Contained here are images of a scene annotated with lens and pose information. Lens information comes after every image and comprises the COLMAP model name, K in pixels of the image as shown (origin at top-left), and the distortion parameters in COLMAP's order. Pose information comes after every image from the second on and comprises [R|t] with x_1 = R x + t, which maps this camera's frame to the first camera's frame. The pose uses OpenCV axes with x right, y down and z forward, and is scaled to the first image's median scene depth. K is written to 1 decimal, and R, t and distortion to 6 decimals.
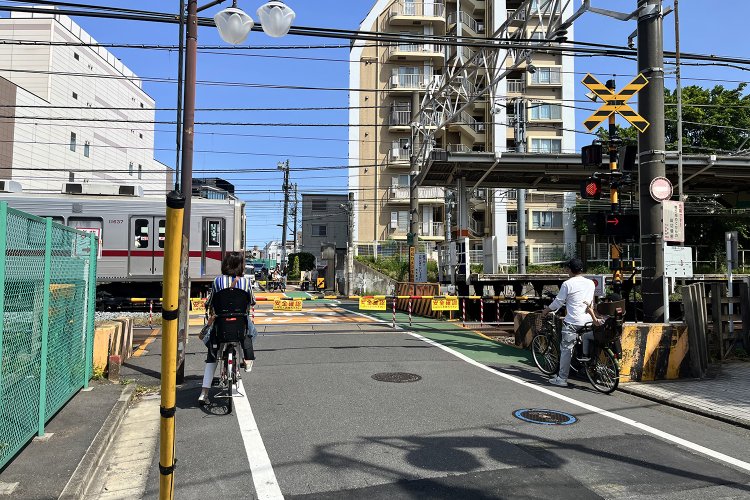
lens RADIAL K [[585.1, 0, 375.0], [0, 585.1, 250.0], [0, 0, 1]] dist [0.062127, -0.095528]
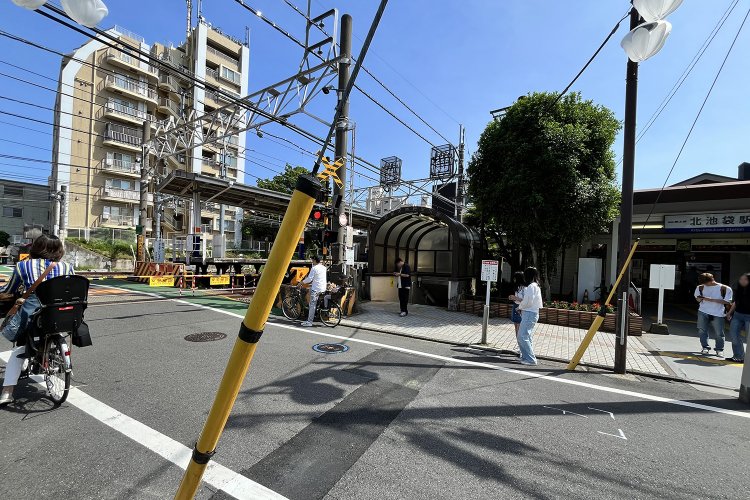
lens RADIAL K [[304.8, 0, 374.5], [0, 304.8, 265.9], [0, 0, 1]] dist [-0.001831, -0.000413]
pose [[0.676745, 0.009889, 0.736151, -0.183254], [-0.063908, 0.996925, 0.045358, -0.002068], [-0.733438, -0.077741, 0.675296, 0.214176]]
